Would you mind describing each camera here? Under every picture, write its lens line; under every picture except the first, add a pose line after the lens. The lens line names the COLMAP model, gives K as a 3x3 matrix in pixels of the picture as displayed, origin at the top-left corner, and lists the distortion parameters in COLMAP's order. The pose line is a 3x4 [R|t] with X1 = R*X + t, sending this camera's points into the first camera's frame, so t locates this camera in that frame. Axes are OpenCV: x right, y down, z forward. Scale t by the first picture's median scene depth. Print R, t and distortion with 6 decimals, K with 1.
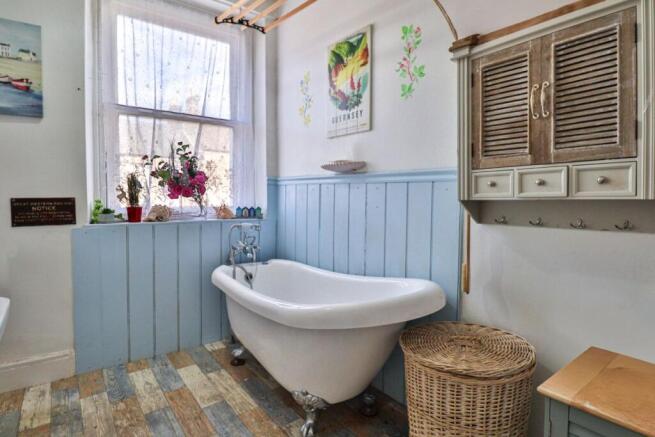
lens RADIAL K [[337.6, 0, 327.8], [0, 337.6, 212.8], [0, 0, 1]] dist [-0.025709, -0.003278]
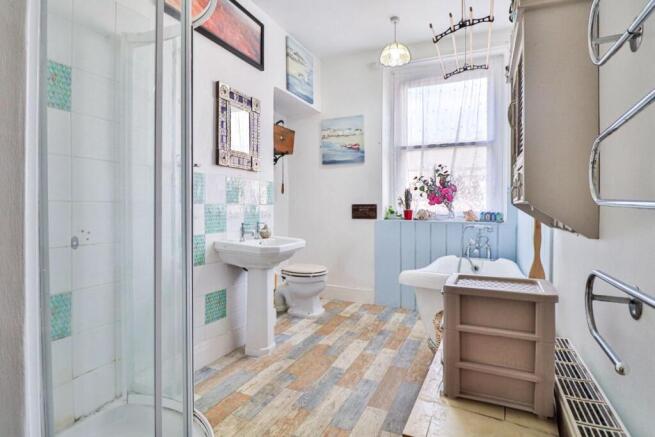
lens RADIAL K [[337.6, 0, 327.8], [0, 337.6, 213.5], [0, 0, 1]] dist [-0.025709, -0.003278]
pose [[0.446166, 0.020464, -0.894716, 0.677633], [-0.042738, 0.999085, 0.001539, 0.011979], [0.893929, 0.037552, 0.446632, -0.040639]]
